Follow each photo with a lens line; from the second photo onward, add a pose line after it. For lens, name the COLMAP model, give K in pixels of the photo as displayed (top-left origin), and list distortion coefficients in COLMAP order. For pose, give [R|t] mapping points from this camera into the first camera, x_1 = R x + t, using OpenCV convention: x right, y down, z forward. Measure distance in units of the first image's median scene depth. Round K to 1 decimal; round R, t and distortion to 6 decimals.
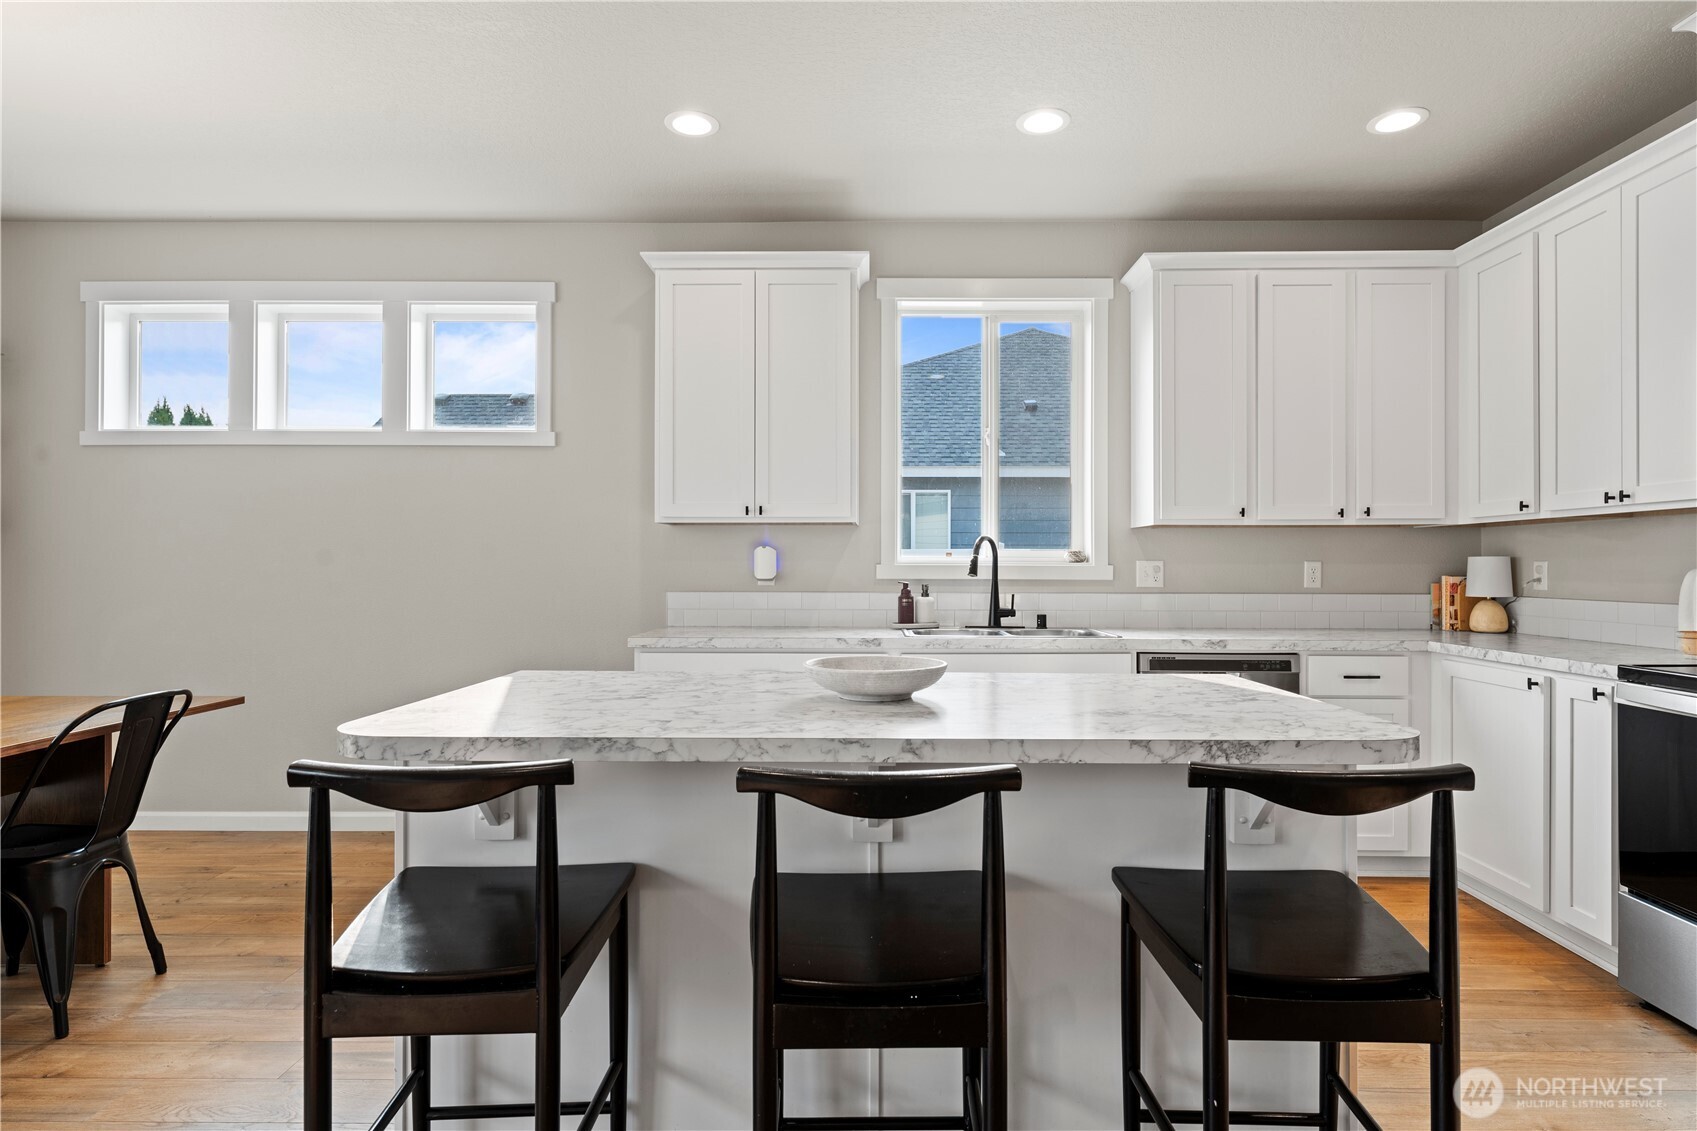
lens RADIAL K [[892.4, 0, 859.5], [0, 892.4, 561.4], [0, 0, 1]] dist [0.003161, -0.000537]
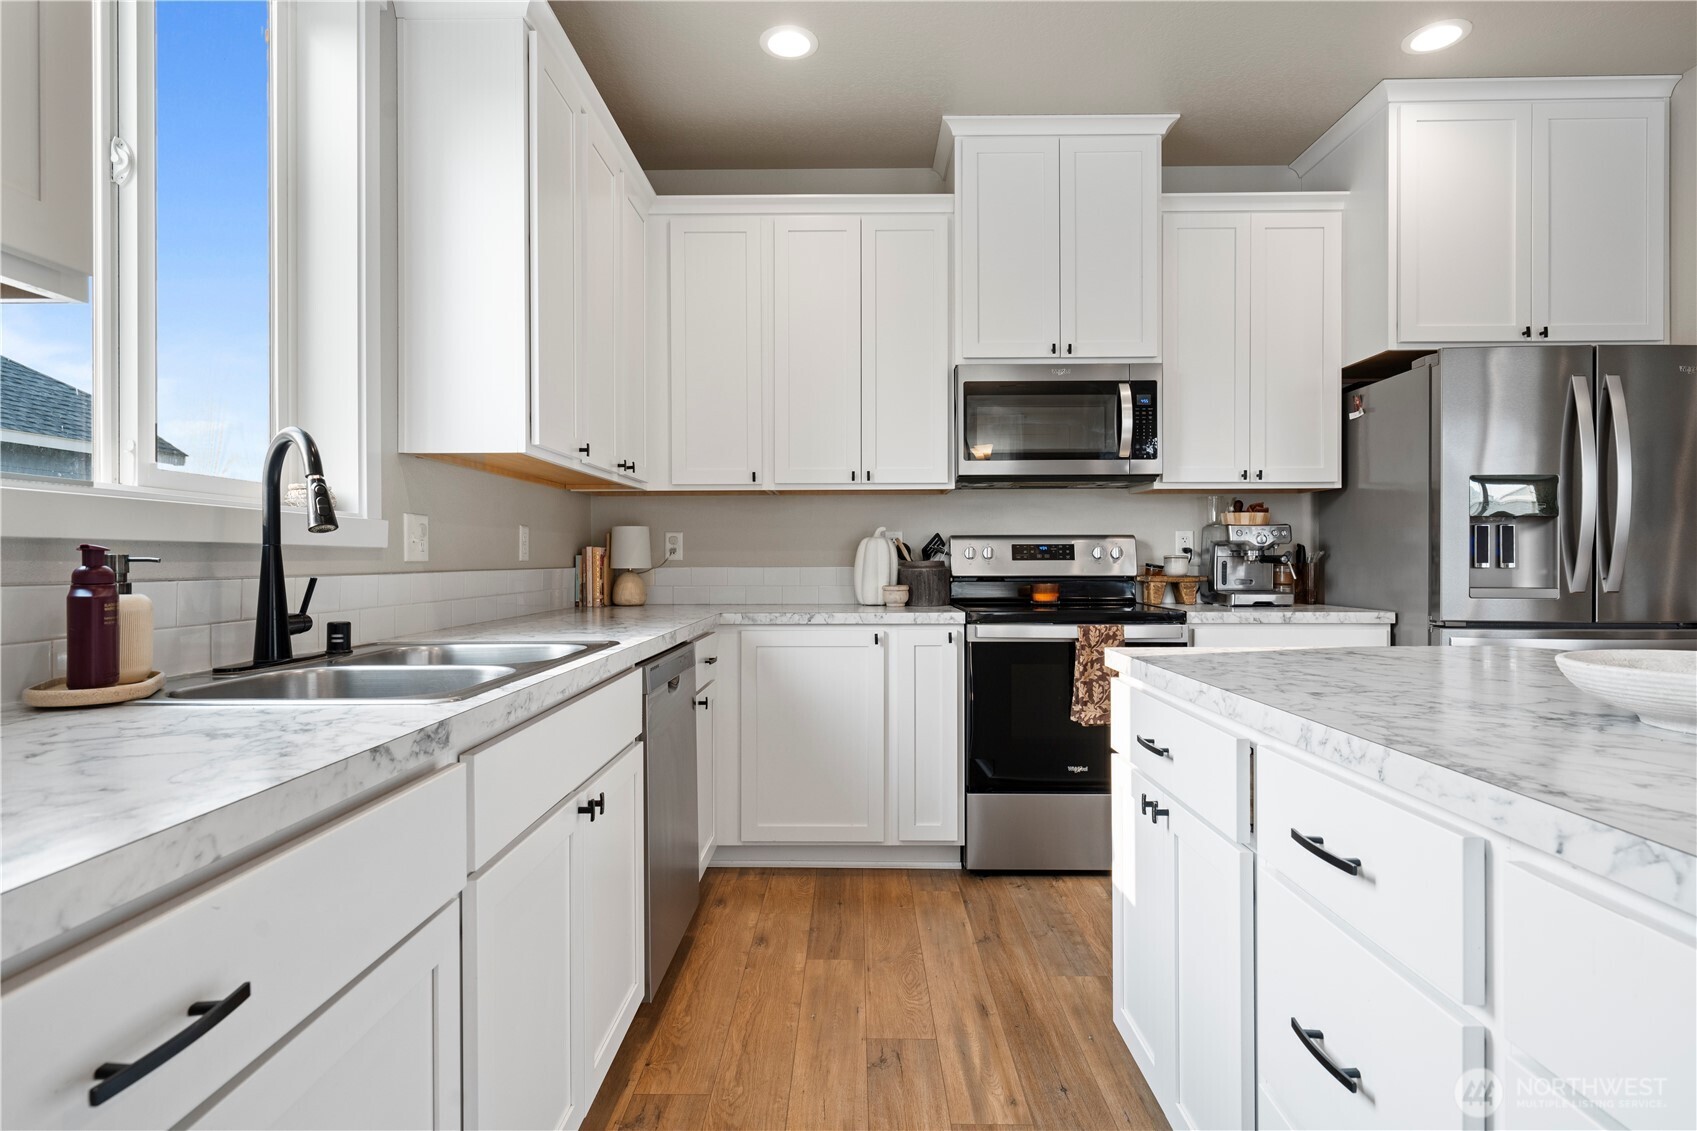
lens RADIAL K [[888.3, 0, 848.5], [0, 888.3, 565.5], [0, 0, 1]] dist [0.001729, -0.000356]
pose [[-0.002343, -0.009373, 0.999953, -0.244869], [-0.002758, 0.999952, 0.009367, 0.026200], [-0.999993, -0.002736, -0.002368, 0.750409]]
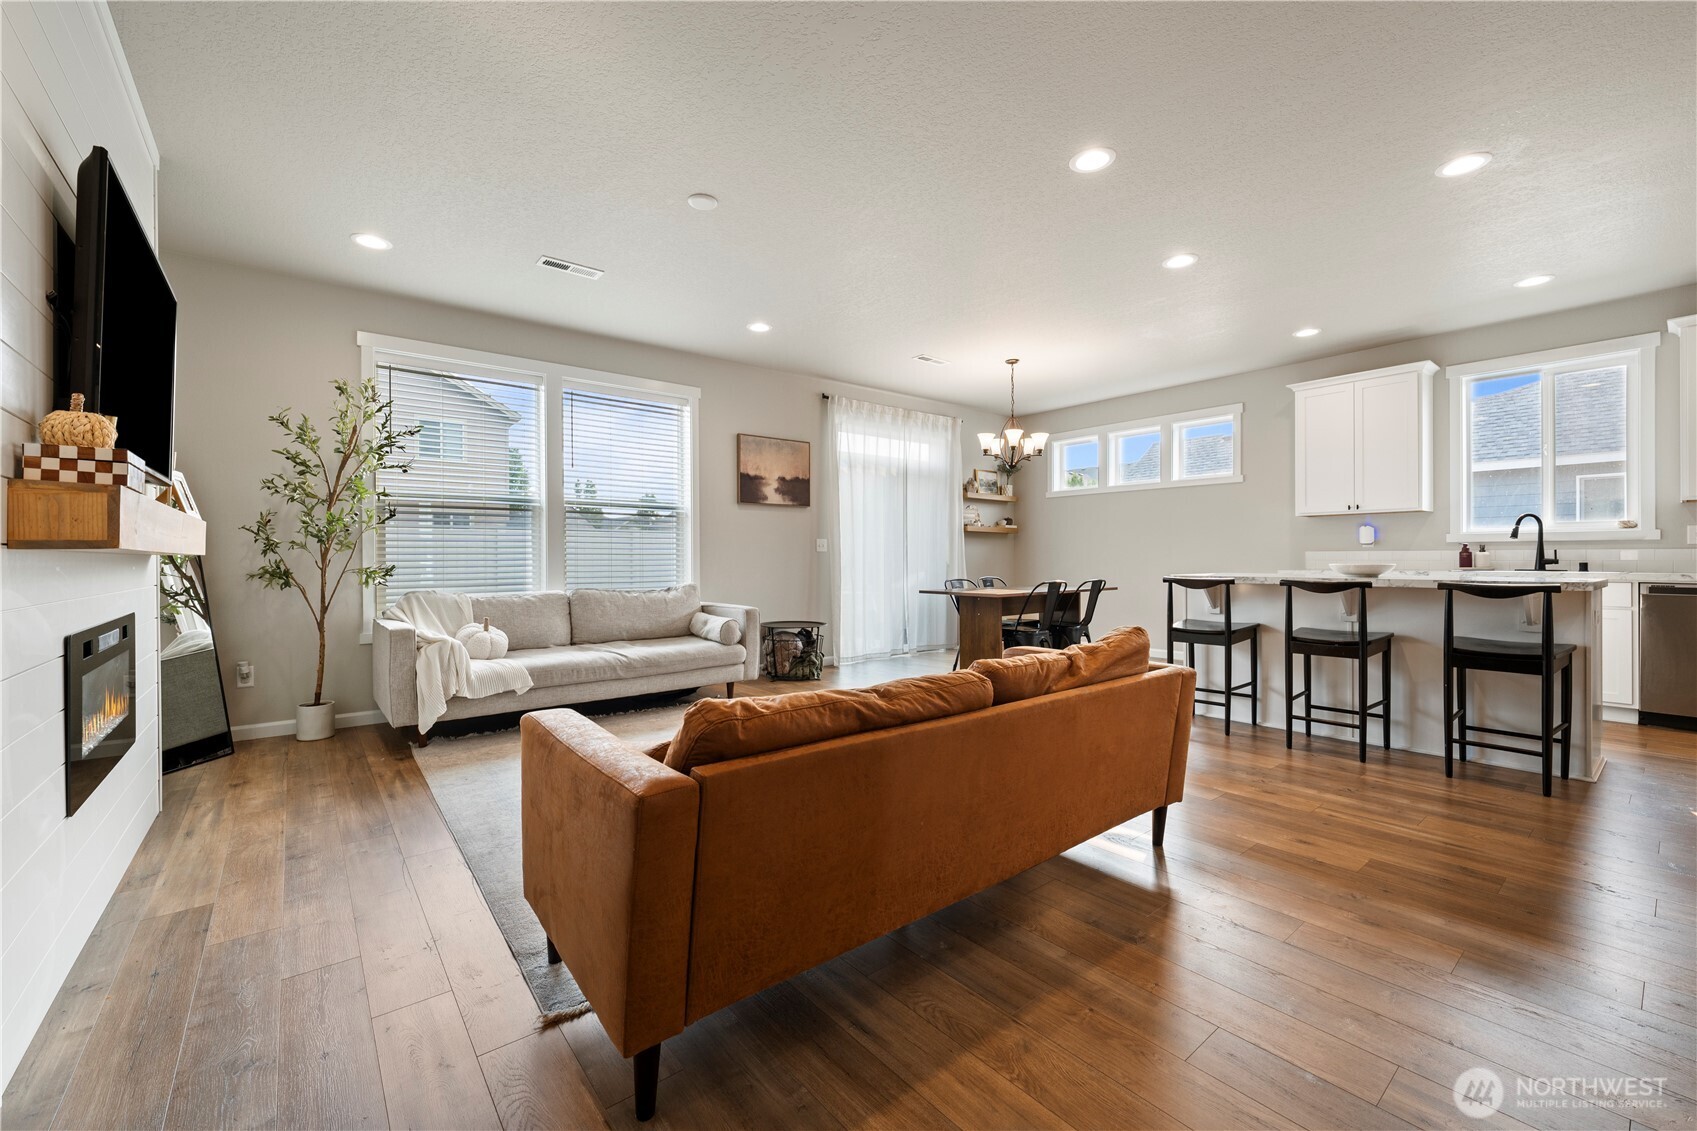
lens RADIAL K [[684.6, 0, 847.9], [0, 684.6, 559.0], [0, 0, 1]] dist [0.000854, 0.000001]
pose [[0.638394, -0.003386, -0.769702, 0.307036], [0.009351, 0.999951, 0.003357, 0.037399], [0.769653, -0.009341, 0.638394, -0.749369]]
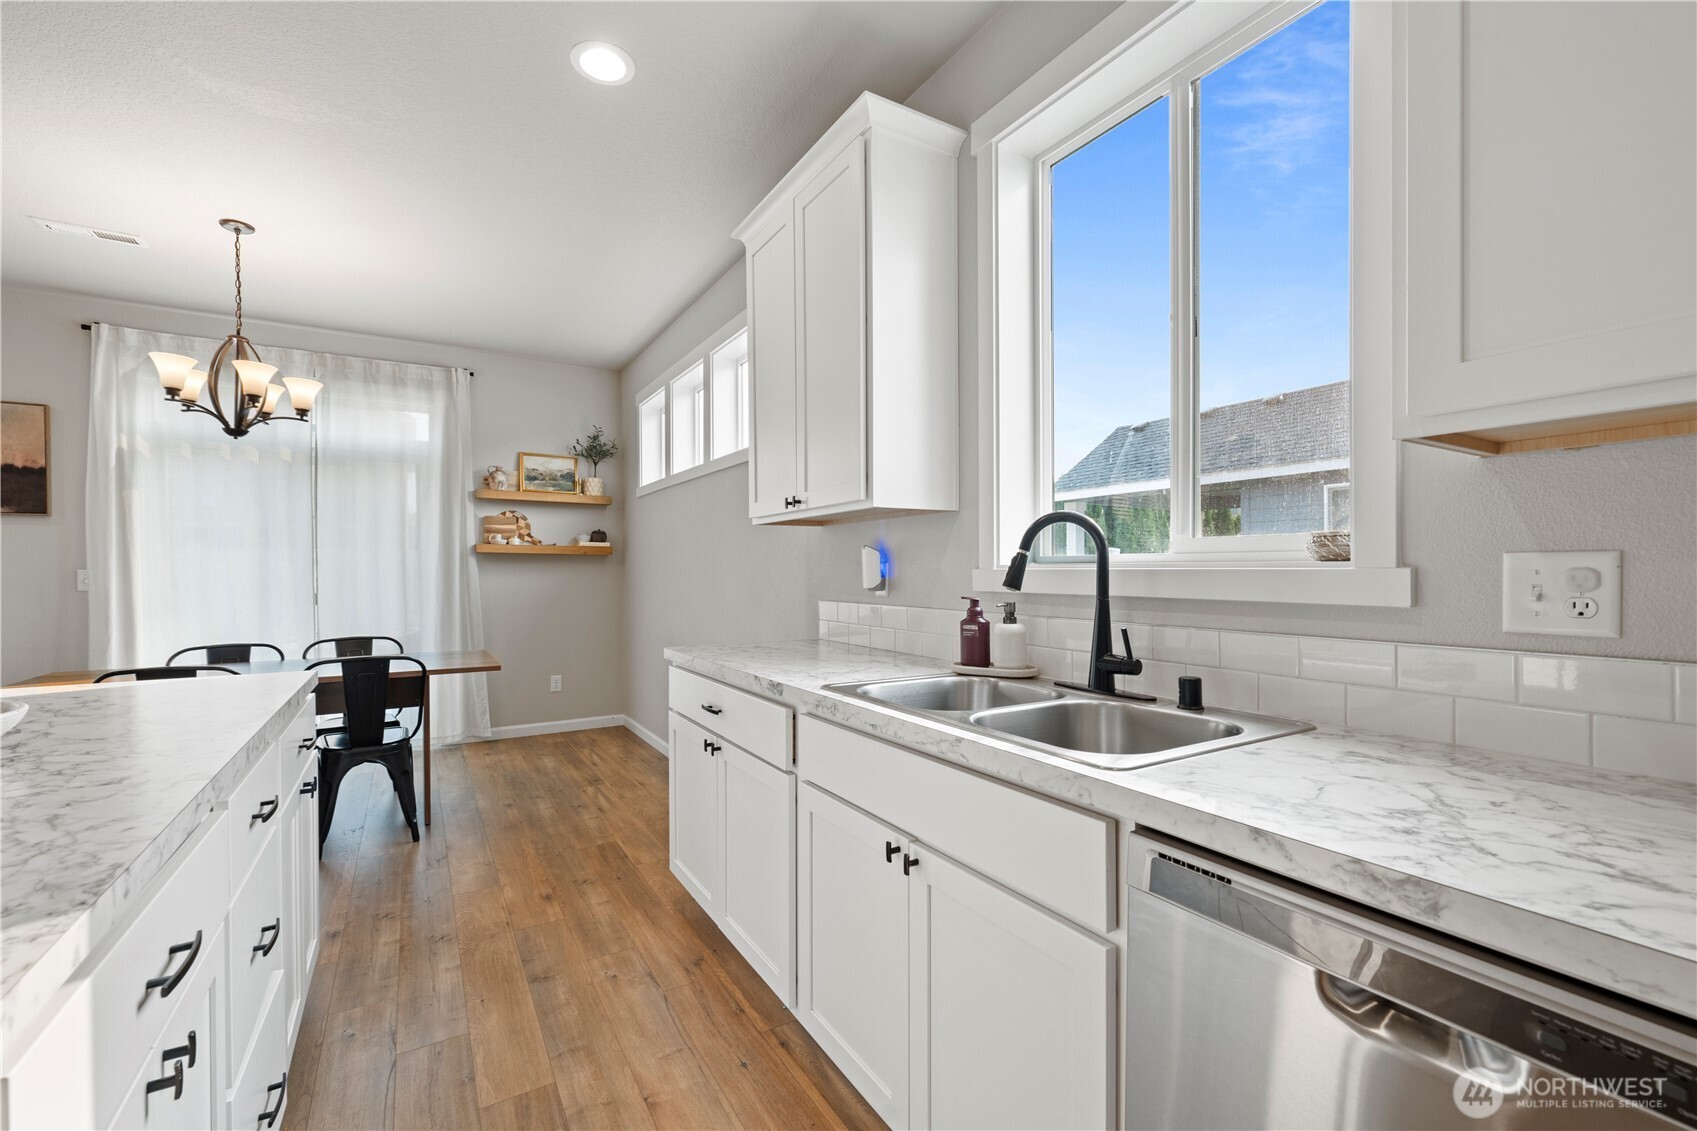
lens RADIAL K [[710.3, 0, 838.1], [0, 710.3, 580.9], [0, 0, 1]] dist [-0.001978, -0.000485]
pose [[0.526830, 0.008337, -0.849930, 0.419201], [0.008173, 0.999856, 0.014873, 0.003532], [0.849931, -0.014782, 0.526686, 0.661959]]
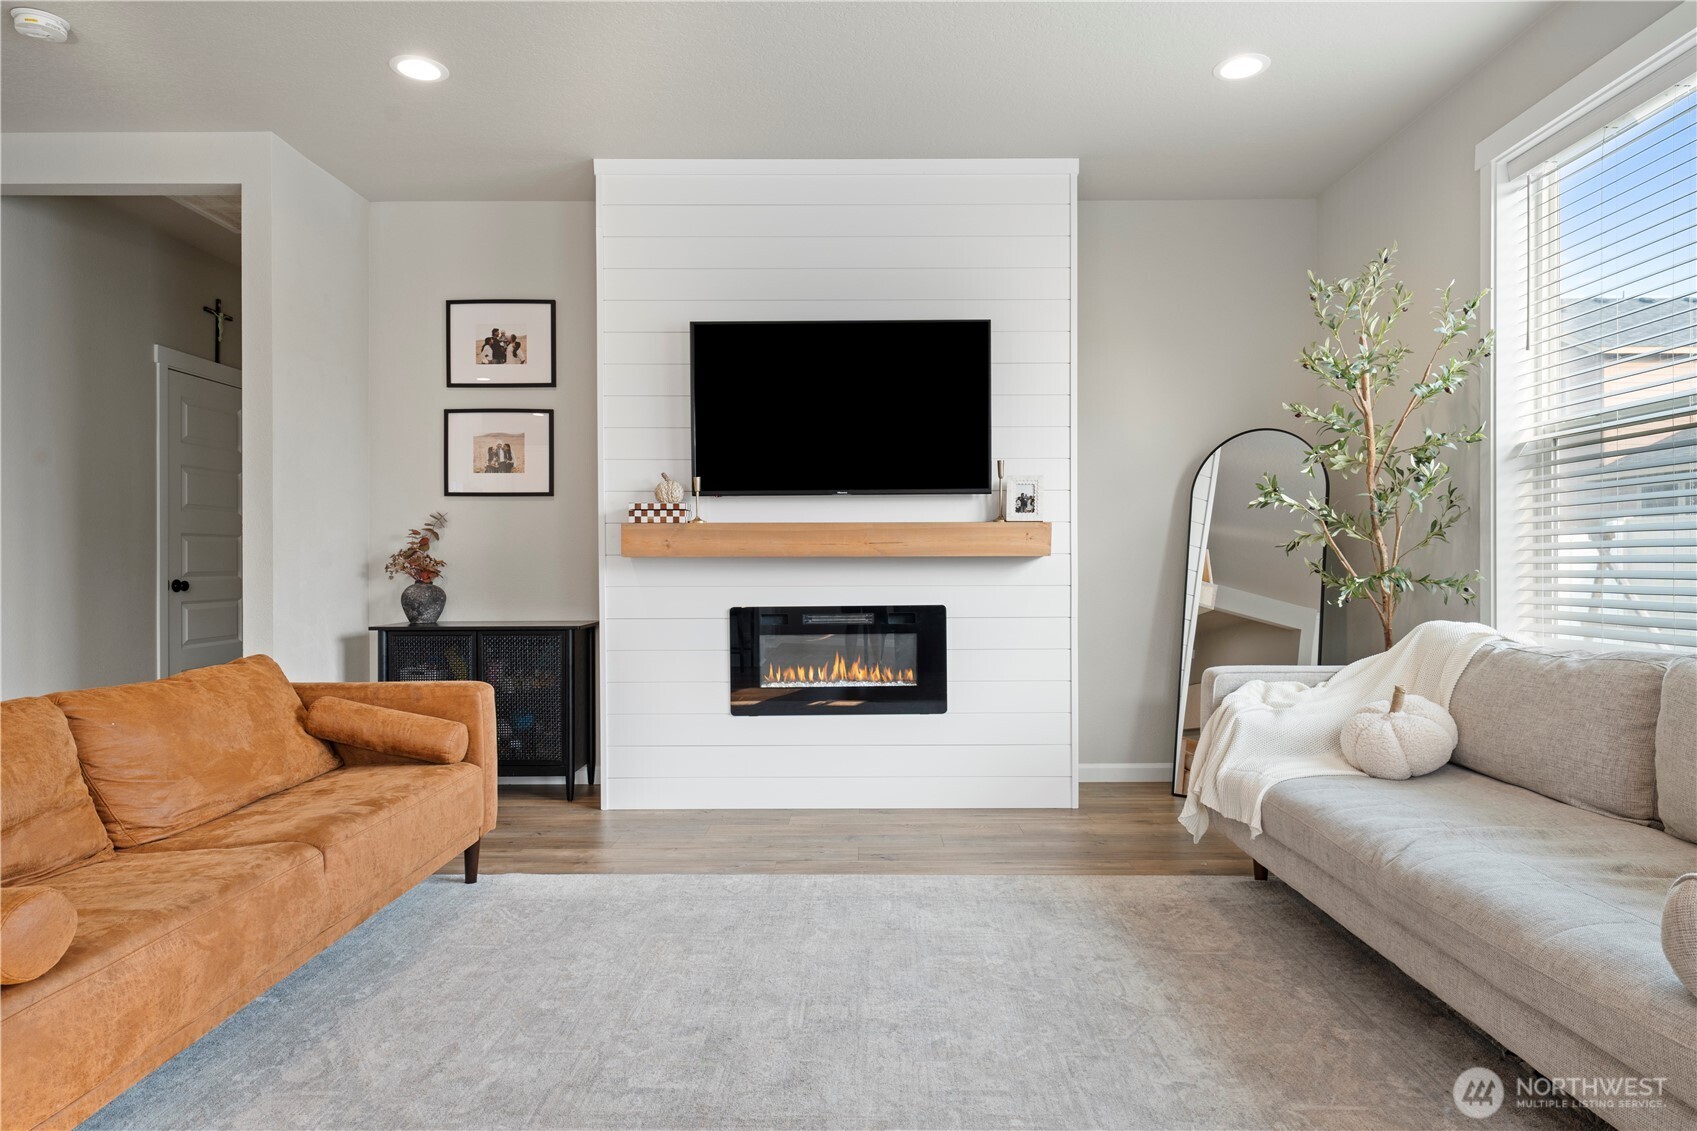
lens RADIAL K [[988.1, 0, 848.5], [0, 988.1, 565.5], [0, 0, 1]] dist [0.000265, 0.000896]
pose [[-0.999960, 0.000647, -0.008963, -0.473352], [0.000690, 0.999988, -0.004849, 0.042742], [0.008960, -0.004855, -0.999948, 0.220621]]
